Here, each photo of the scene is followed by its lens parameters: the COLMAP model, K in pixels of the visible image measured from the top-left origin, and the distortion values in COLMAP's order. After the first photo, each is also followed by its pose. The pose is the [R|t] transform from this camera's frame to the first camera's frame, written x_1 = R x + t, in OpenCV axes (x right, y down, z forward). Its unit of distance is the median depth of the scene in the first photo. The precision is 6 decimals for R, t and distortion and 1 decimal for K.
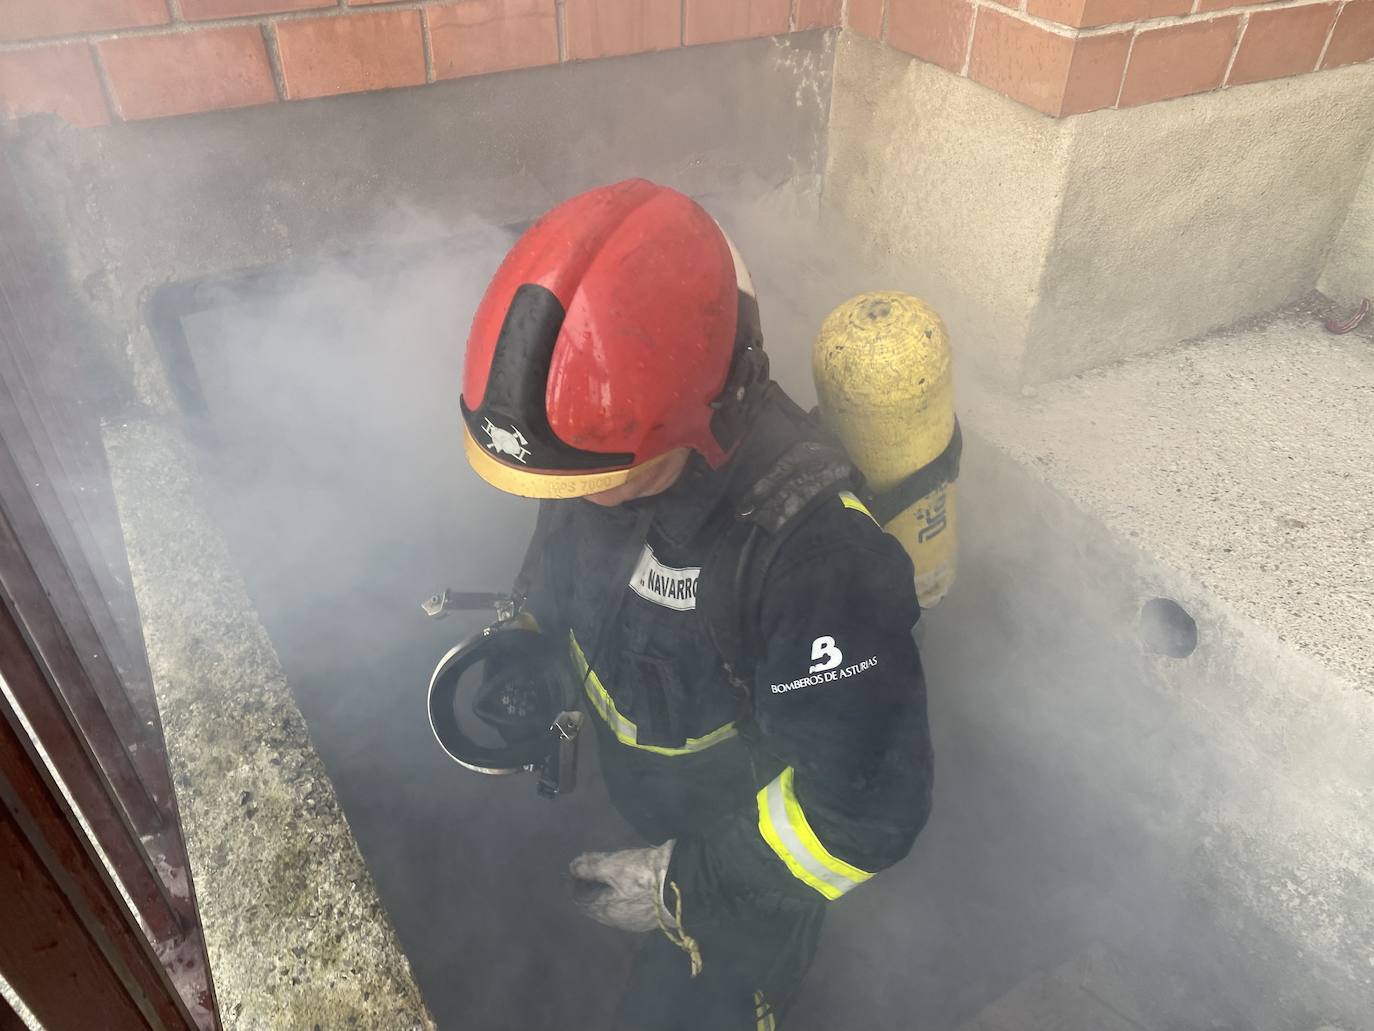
lens RADIAL K [[1046.3, 0, 694.4], [0, 1046.3, 527.5], [0, 0, 1]] dist [0.038085, -0.035029]
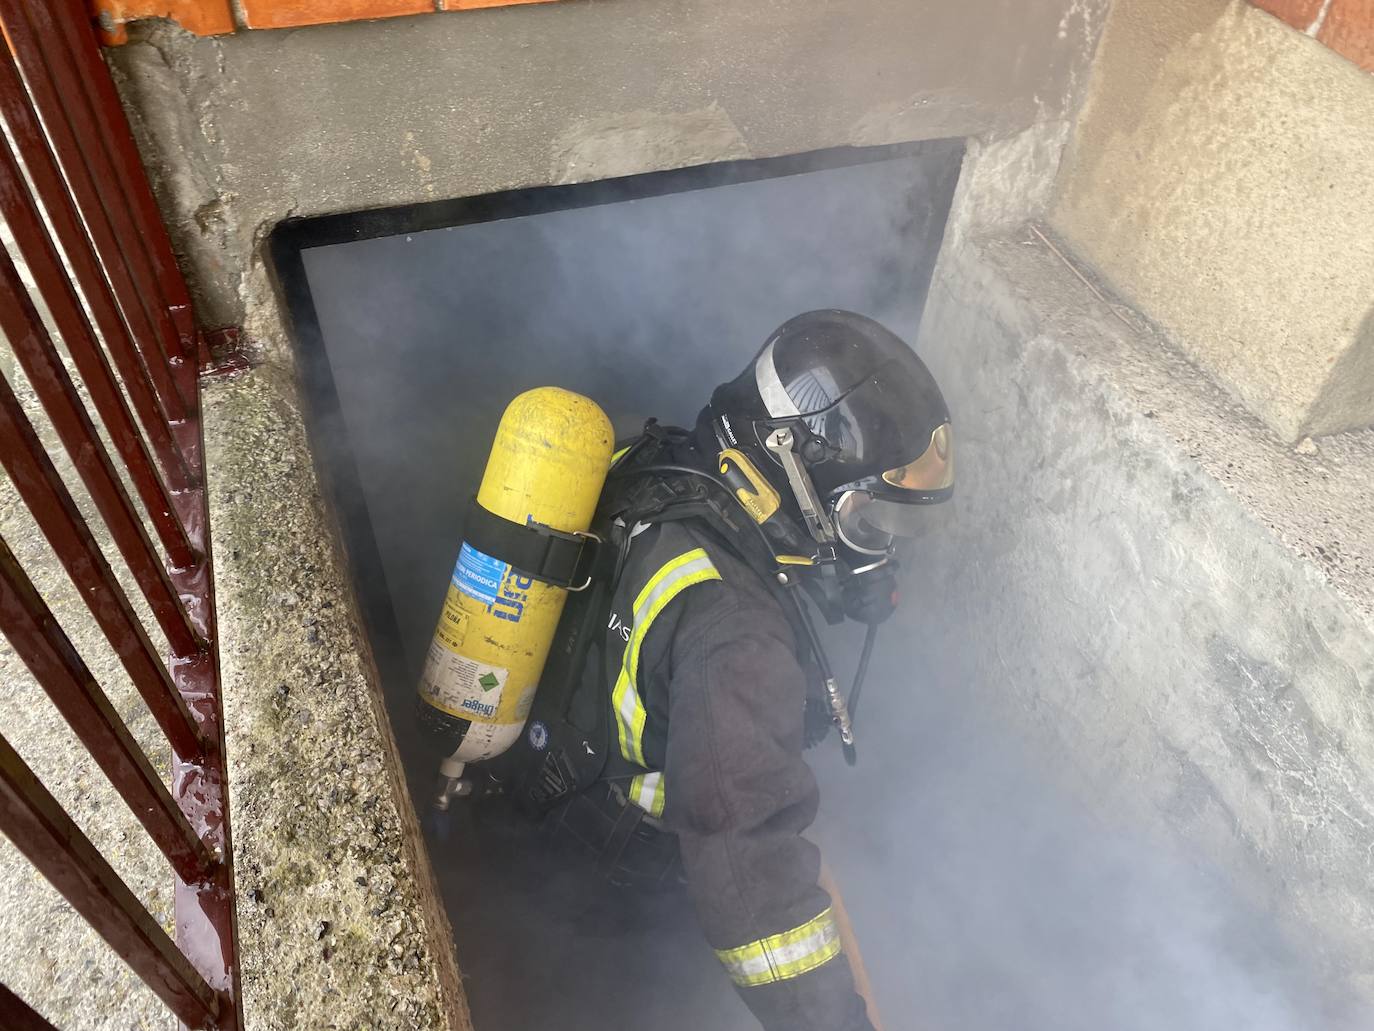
lens RADIAL K [[1046.3, 0, 675.5], [0, 1046.3, 501.7], [0, 0, 1]] dist [0.038085, -0.035029]
pose [[0.986584, 0.130286, -0.098378, -0.084117], [-0.117437, 0.984964, 0.126710, -0.159679], [0.113408, -0.113457, 0.987049, 0.182942]]
